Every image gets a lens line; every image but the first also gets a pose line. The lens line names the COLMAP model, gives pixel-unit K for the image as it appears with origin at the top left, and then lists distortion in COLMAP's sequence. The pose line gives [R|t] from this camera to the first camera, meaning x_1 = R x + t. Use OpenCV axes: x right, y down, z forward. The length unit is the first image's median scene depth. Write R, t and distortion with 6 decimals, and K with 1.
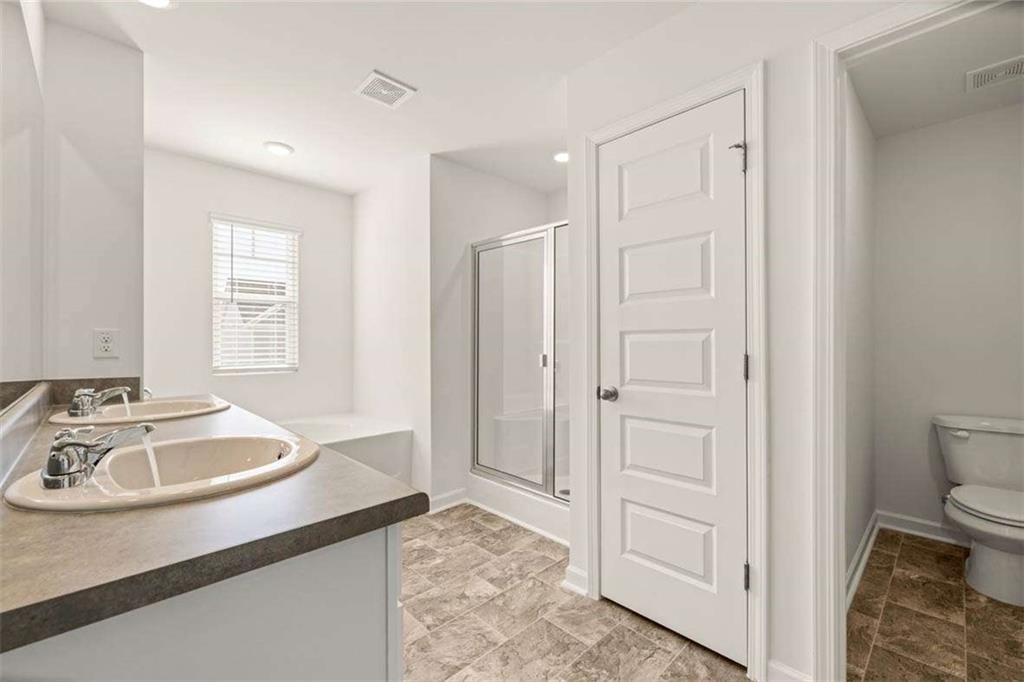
lens RADIAL K [[425.0, 0, 511.7], [0, 425.0, 340.3], [0, 0, 1]] dist [0.003873, 0.000267]
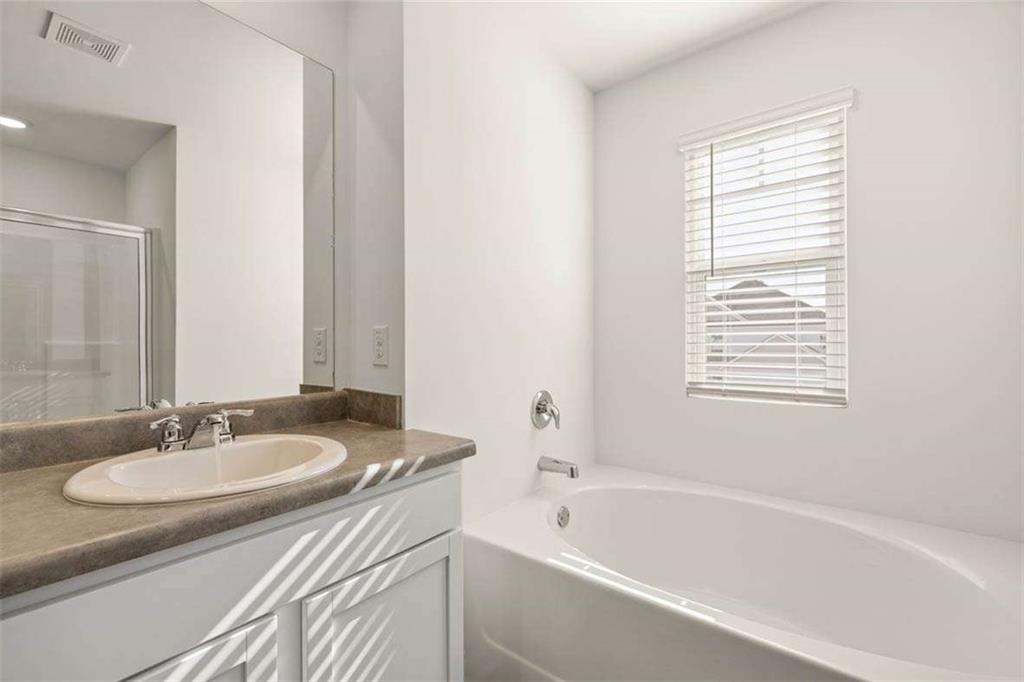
lens RADIAL K [[425.0, 0, 513.4], [0, 425.0, 343.5], [0, 0, 1]] dist [0.003873, 0.000267]
pose [[0.142727, 0.000148, -0.989762, -0.094904], [0.004265, 0.999991, 0.000765, 0.001801], [0.989753, -0.004330, 0.142725, 0.529013]]
